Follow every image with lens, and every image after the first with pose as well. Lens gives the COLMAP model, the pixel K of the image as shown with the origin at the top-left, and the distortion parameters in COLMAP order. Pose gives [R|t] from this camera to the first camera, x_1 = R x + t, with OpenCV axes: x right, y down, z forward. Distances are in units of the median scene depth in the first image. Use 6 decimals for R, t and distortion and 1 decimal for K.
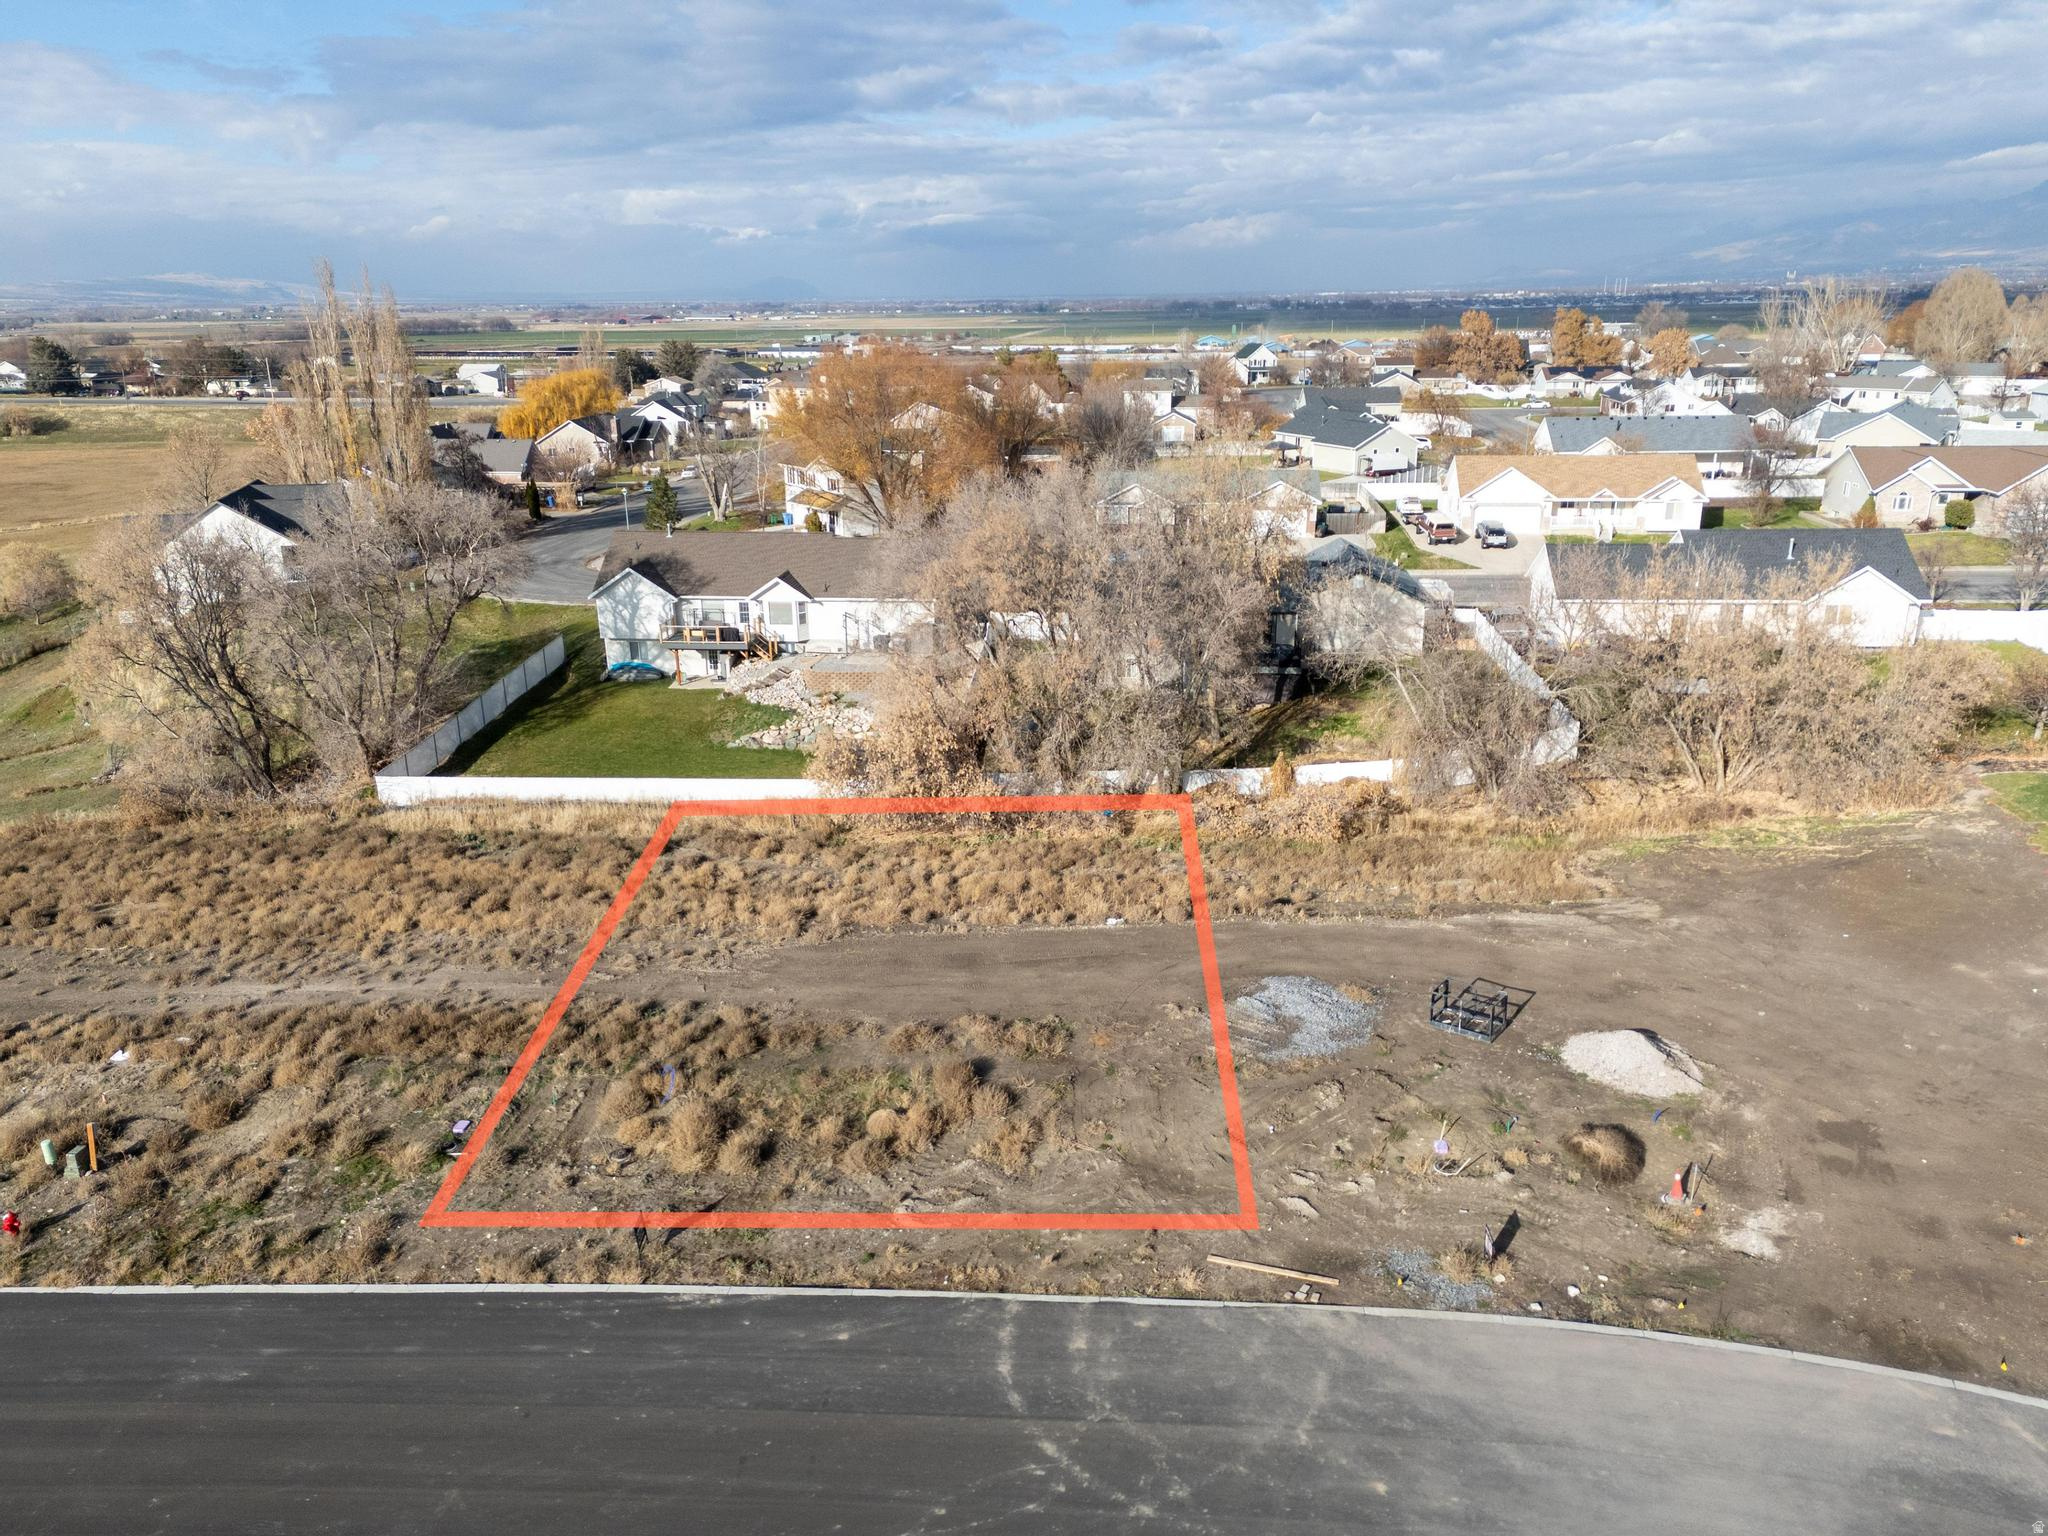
lens RADIAL K [[1485.8, 0, 1033.8], [0, 1485.8, 770.1], [0, 0, 1]] dist [0.084290, -0.072461]
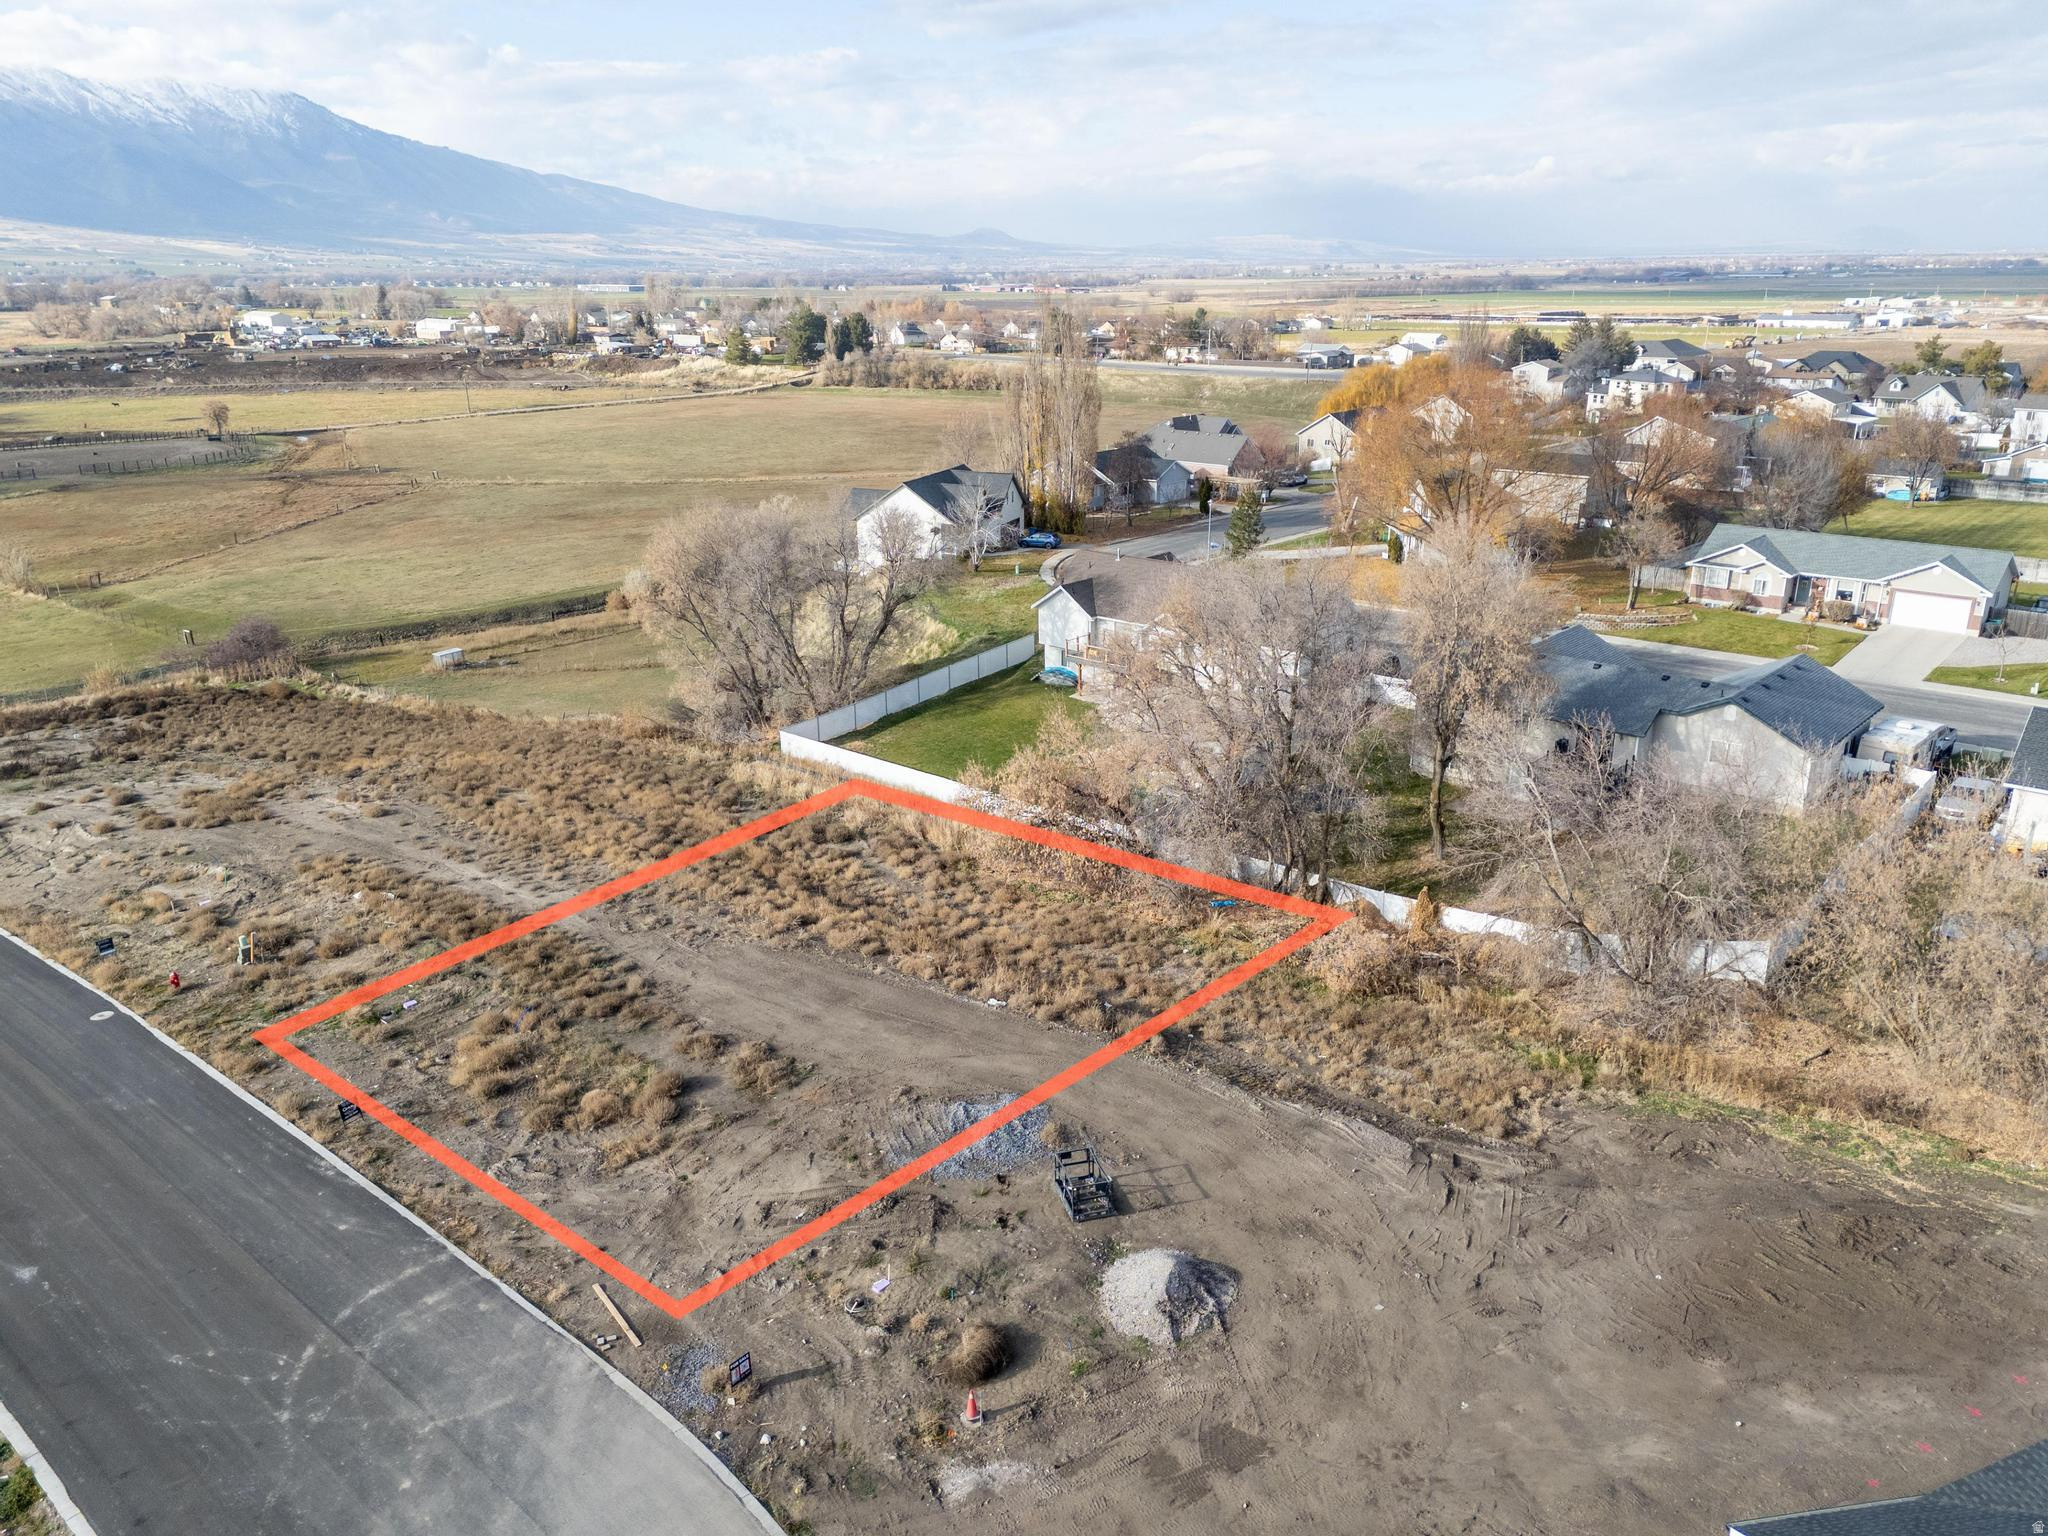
lens RADIAL K [[1493.5, 0, 1033.2], [0, 1493.5, 760.7], [0, 0, 1]] dist [0.080672, -0.072721]
pose [[0.802235, 0.196088, -0.563886, 0.365531], [-0.184623, 0.979707, 0.078026, -0.088344], [0.567743, 0.041511, 0.822158, 0.072172]]
